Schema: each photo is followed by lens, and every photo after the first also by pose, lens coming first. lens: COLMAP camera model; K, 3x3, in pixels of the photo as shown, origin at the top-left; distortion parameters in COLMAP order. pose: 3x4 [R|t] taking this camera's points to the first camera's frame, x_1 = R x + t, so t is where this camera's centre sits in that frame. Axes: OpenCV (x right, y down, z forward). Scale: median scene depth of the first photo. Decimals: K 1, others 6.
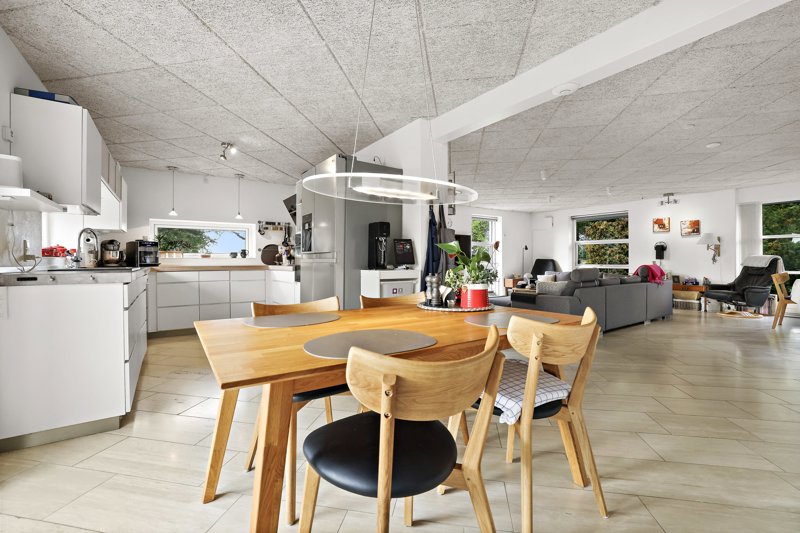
lens RADIAL K [[347.8, 0, 404.8], [0, 347.8, 262.9], [0, 0, 1]] dist [-0.002885, 0.002051]
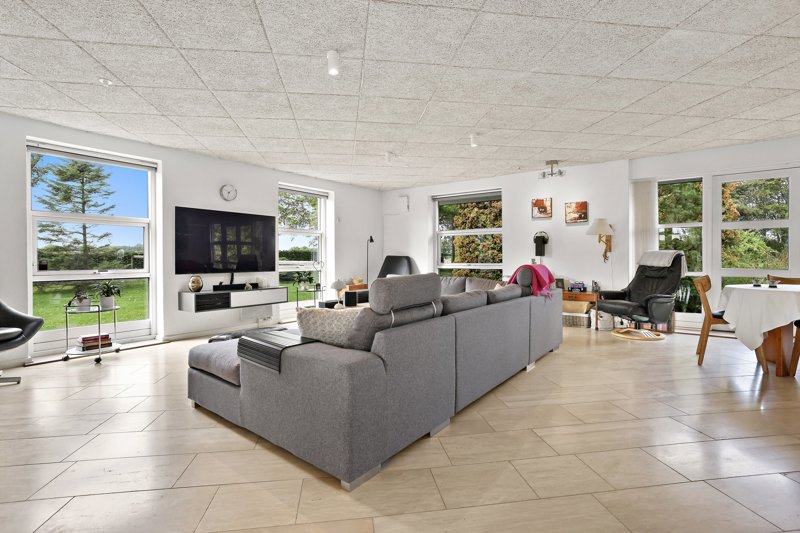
lens RADIAL K [[372.1, 0, 397.3], [0, 372.1, 263.9], [0, 0, 1]] dist [-0.036824, 0.000278]
pose [[0.956675, -0.003763, 0.291133, 0.248553], [0.001941, 0.999977, 0.006546, 0.000113], [-0.291151, -0.005698, 0.956660, 0.384472]]
